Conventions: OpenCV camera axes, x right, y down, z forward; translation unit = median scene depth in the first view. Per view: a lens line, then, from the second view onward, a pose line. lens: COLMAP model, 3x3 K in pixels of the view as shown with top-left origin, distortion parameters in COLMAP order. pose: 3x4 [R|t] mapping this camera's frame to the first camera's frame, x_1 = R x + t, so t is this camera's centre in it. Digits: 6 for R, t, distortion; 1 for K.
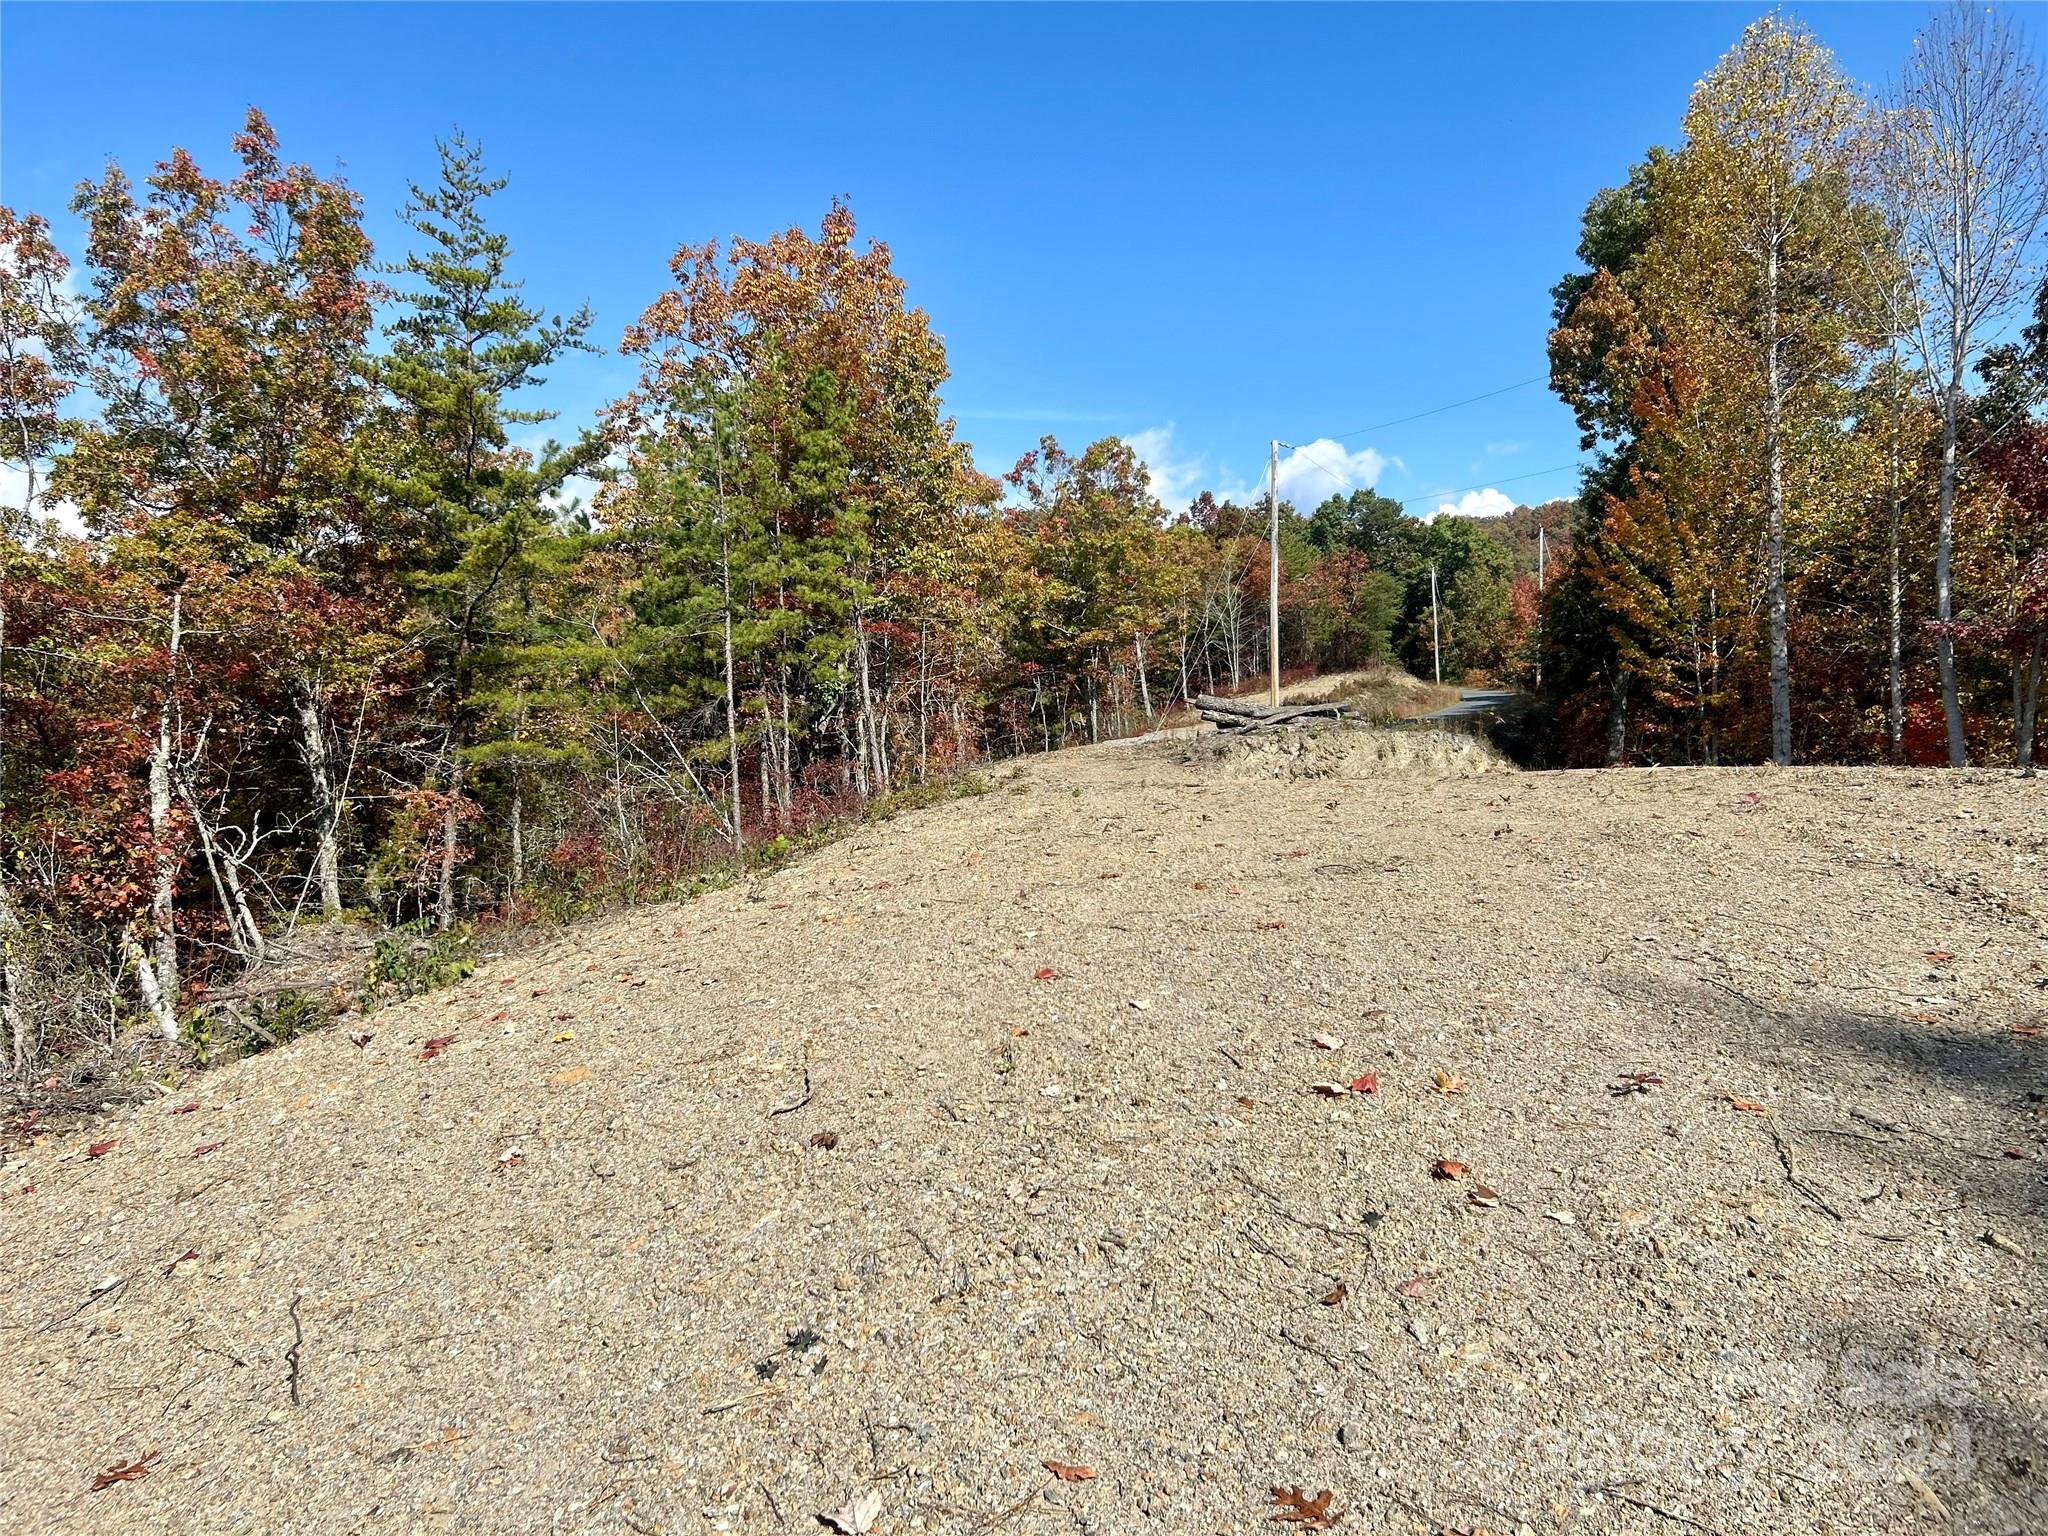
lens RADIAL K [[1537.4, 0, 1027.8], [0, 1537.4, 763.2], [0, 0, 1]] dist [0.057901, -0.061137]
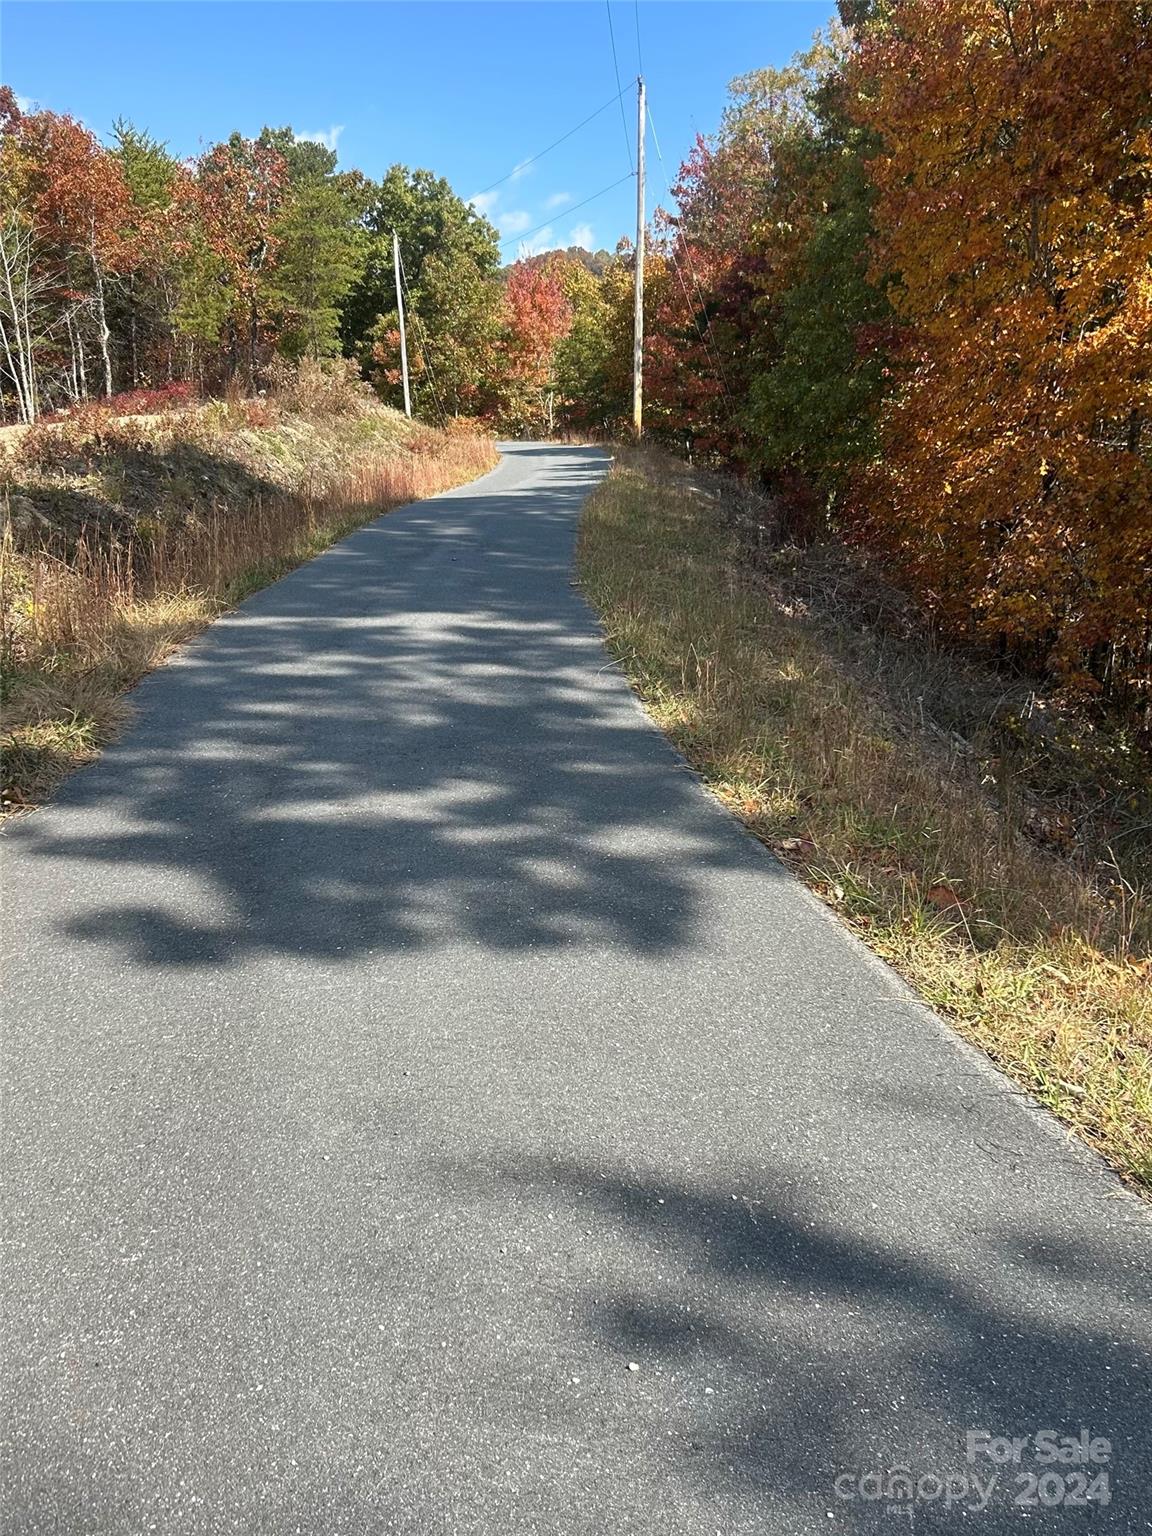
lens RADIAL K [[1153.1, 0, 575.7], [0, 1153.1, 768.6], [0, 0, 1]] dist [0.057901, -0.061137]
pose [[0.904185, -0.098000, 0.415748, 0.108818], [0.005869, 0.976083, 0.217318, -0.019666], [-0.427102, -0.194056, 0.883134, 0.495846]]
